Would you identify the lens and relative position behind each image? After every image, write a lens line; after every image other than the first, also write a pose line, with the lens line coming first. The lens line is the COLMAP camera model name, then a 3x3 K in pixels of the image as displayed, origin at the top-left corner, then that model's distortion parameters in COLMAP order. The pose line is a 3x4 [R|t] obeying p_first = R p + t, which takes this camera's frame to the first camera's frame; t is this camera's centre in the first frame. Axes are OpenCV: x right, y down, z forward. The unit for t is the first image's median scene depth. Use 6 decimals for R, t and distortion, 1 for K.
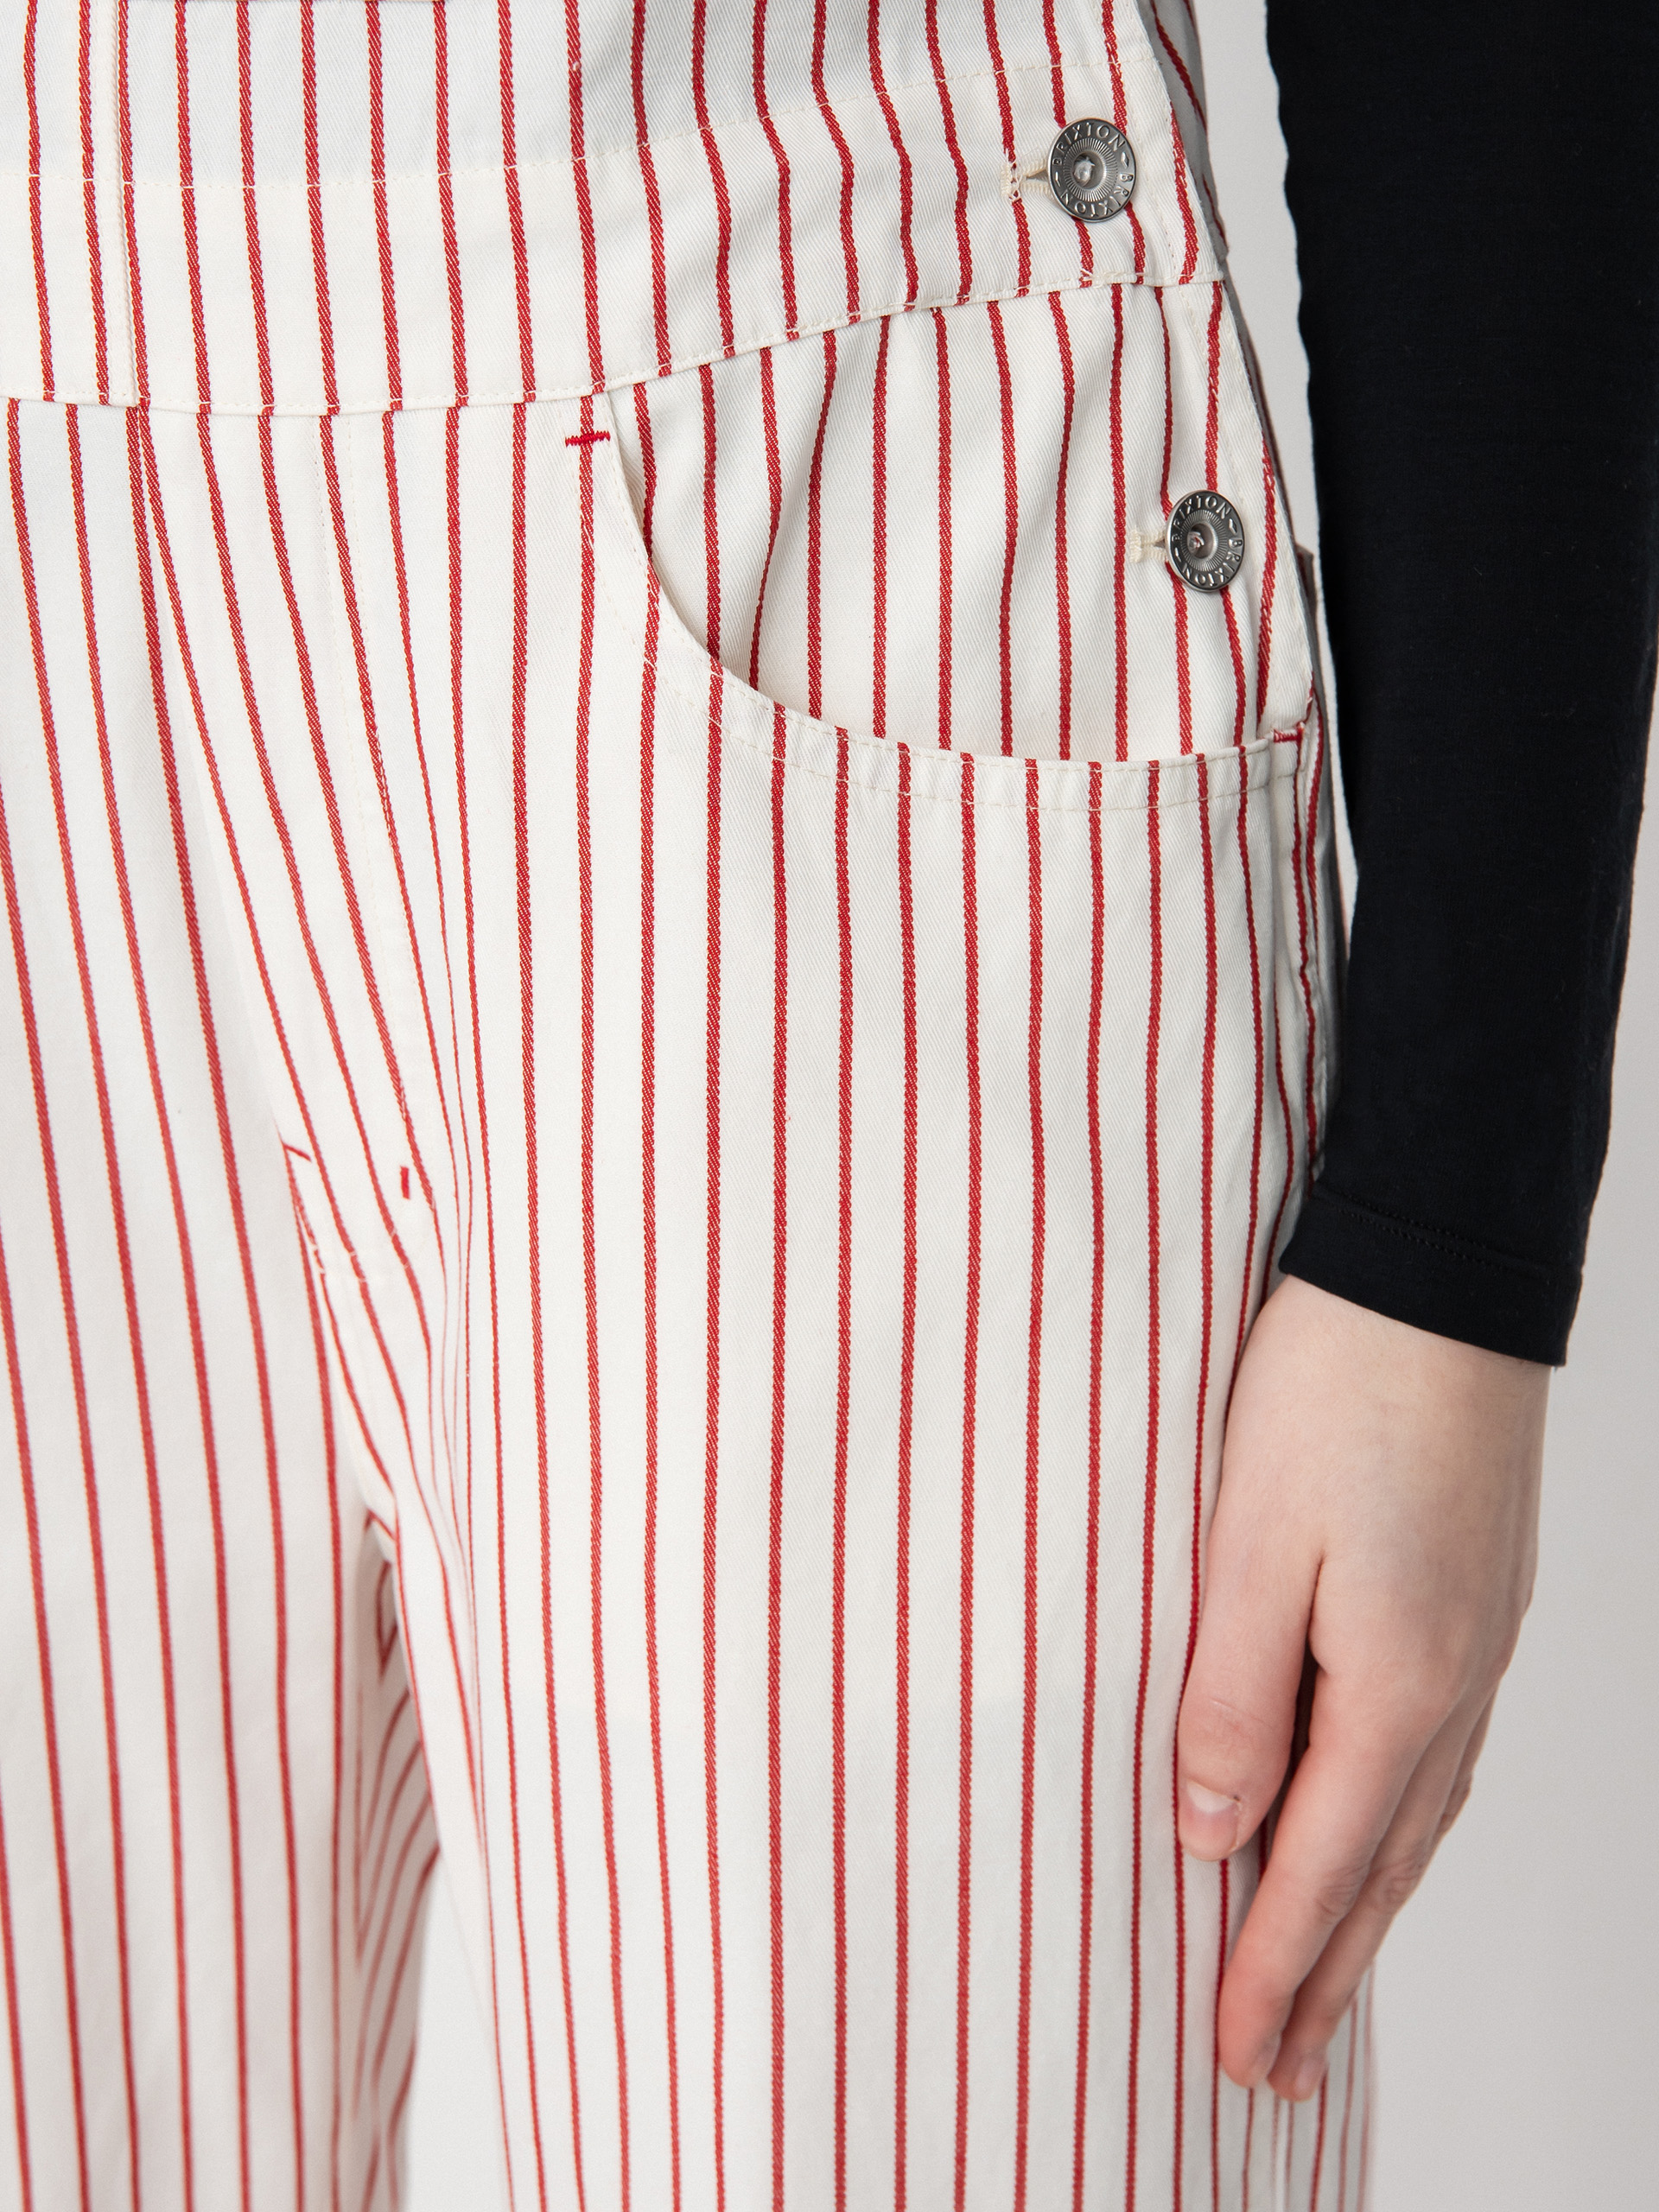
lens RADIAL K [[4028.6, 0, 829.5], [0, 4028.6, 1106.0], [0, 0, 1]] dist [-0.162831, 0.016358]
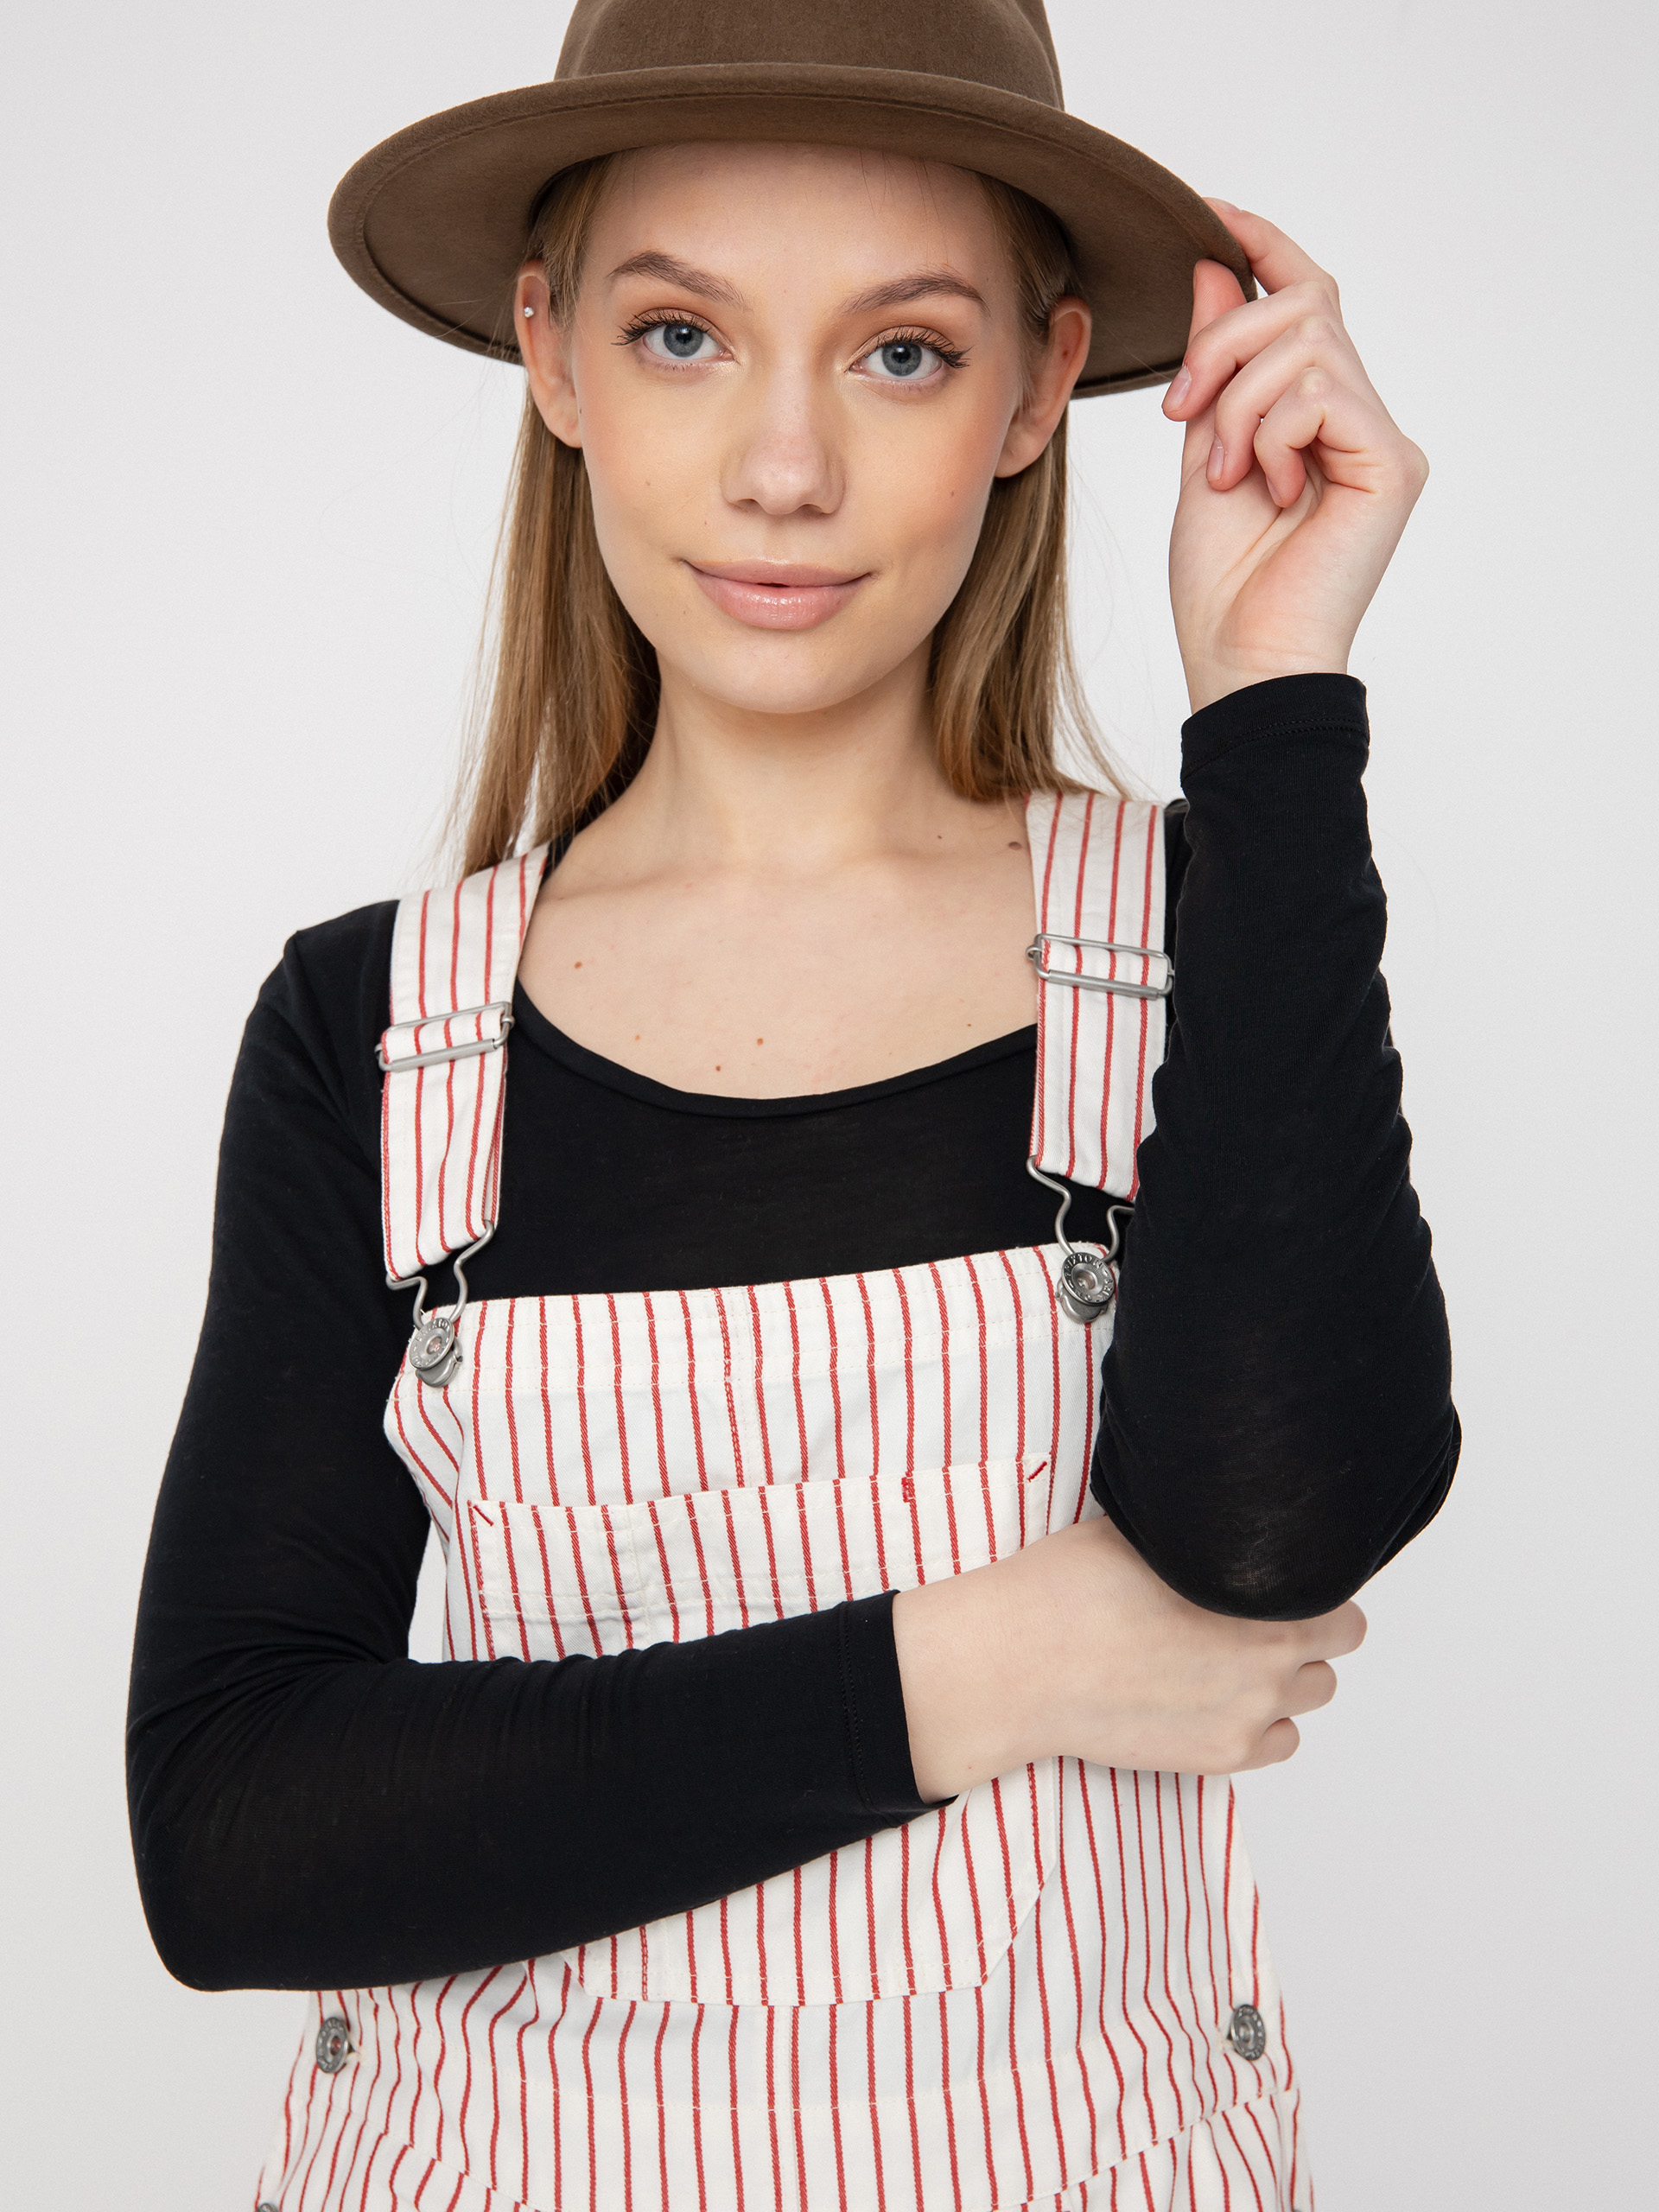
lens RADIAL K [[3499.5, 0, 829.5], [0, 3499.5, 1106.0], [0, 0, 1]] dist [-0.294657, 0.018407]
pose [[0.989249, -0.040862, -0.140416, 0.061921], [-0.037713, 0.856411, -0.514916, 0.165221], [0.141294, 0.514676, 0.845662, -0.483942]]
